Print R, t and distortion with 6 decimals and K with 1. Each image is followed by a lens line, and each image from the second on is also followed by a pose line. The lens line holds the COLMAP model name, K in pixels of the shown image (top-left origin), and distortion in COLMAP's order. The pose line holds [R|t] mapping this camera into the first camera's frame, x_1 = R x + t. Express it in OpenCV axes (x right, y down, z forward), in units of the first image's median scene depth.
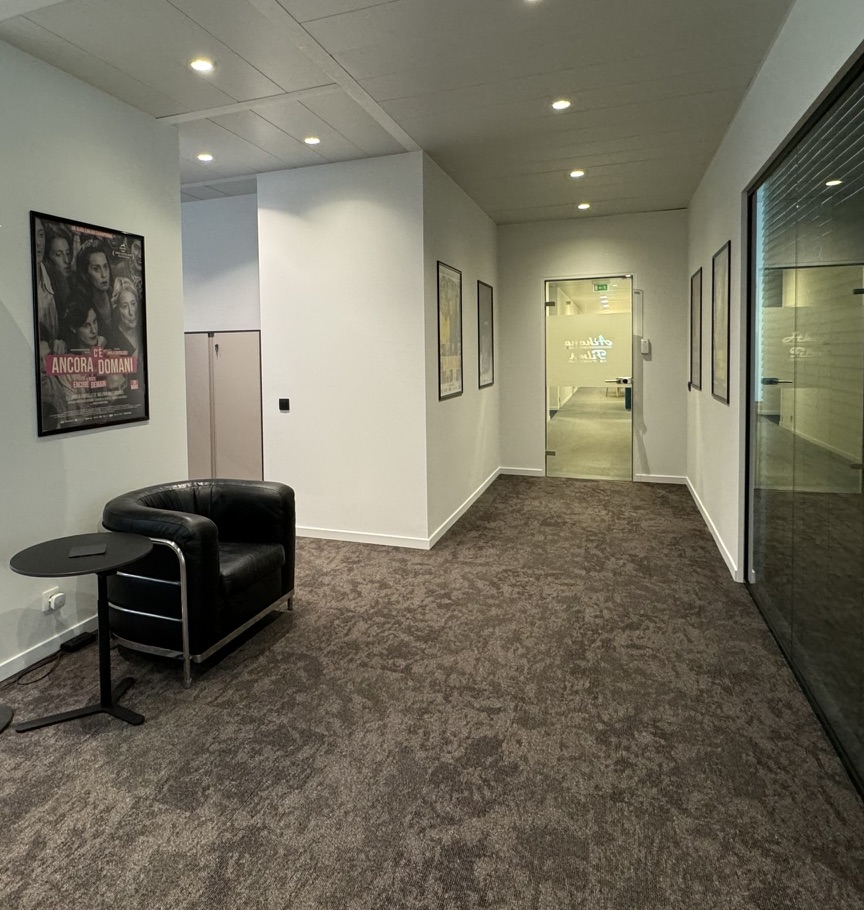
lens RADIAL K [[623.9, 0, 370.3], [0, 623.9, 378.6], [0, 0, 1]] dist [-0.001093, -0.000122]
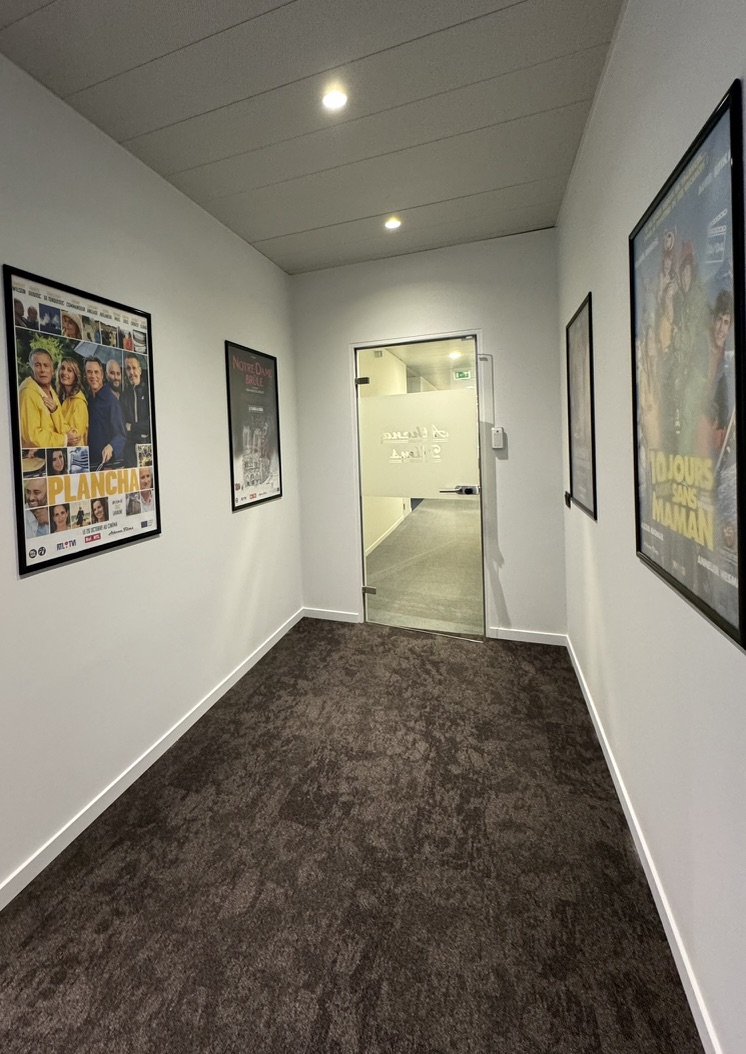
lens RADIAL K [[482.9, 0, 288.1], [0, 482.9, 450.6], [0, 0, 1]] dist [-0.001316, 0.000475]
pose [[0.999447, -0.021765, -0.025133, 0.324746], [0.021240, 0.999554, -0.020977, -0.045420], [0.025579, 0.020431, 0.999464, 0.676262]]
